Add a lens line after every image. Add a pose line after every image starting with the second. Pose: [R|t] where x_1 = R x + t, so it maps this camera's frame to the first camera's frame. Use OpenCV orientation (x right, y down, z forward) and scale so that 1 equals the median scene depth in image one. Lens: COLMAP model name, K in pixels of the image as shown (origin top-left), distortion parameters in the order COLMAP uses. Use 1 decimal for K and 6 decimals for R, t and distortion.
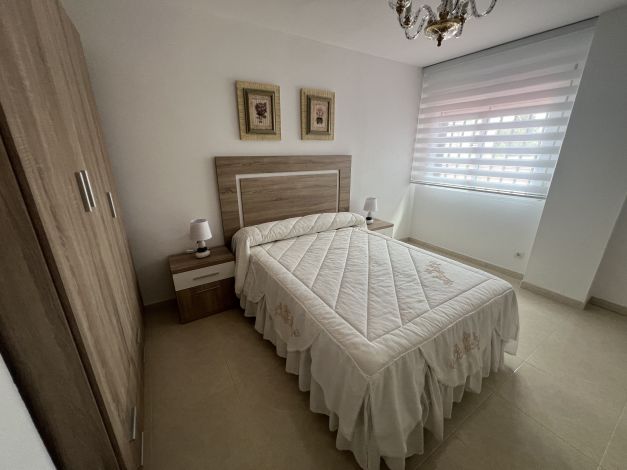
lens RADIAL K [[253.6, 0, 317.8], [0, 253.6, 233.1], [0, 0, 1]] dist [-0.002478, 0.000025]
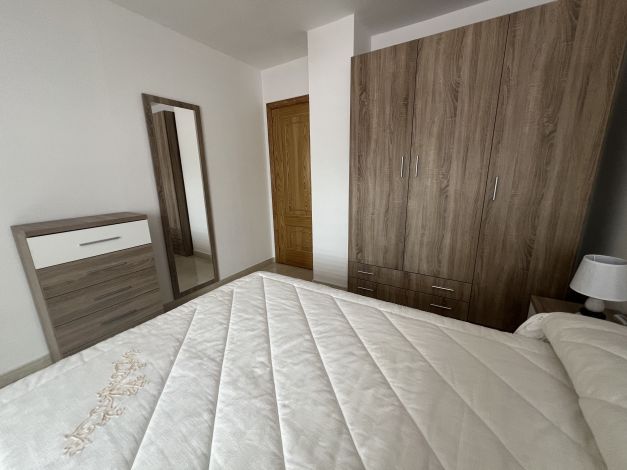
lens RADIAL K [[252.9, 0, 312.1], [0, 252.9, 231.5], [0, 0, 1]] dist [0.000495, 0.000362]
pose [[-0.910326, 0.107102, -0.399794, 0.339014], [-0.114314, 0.863305, 0.491565, -0.365964], [0.397792, 0.493187, -0.773646, 1.465769]]
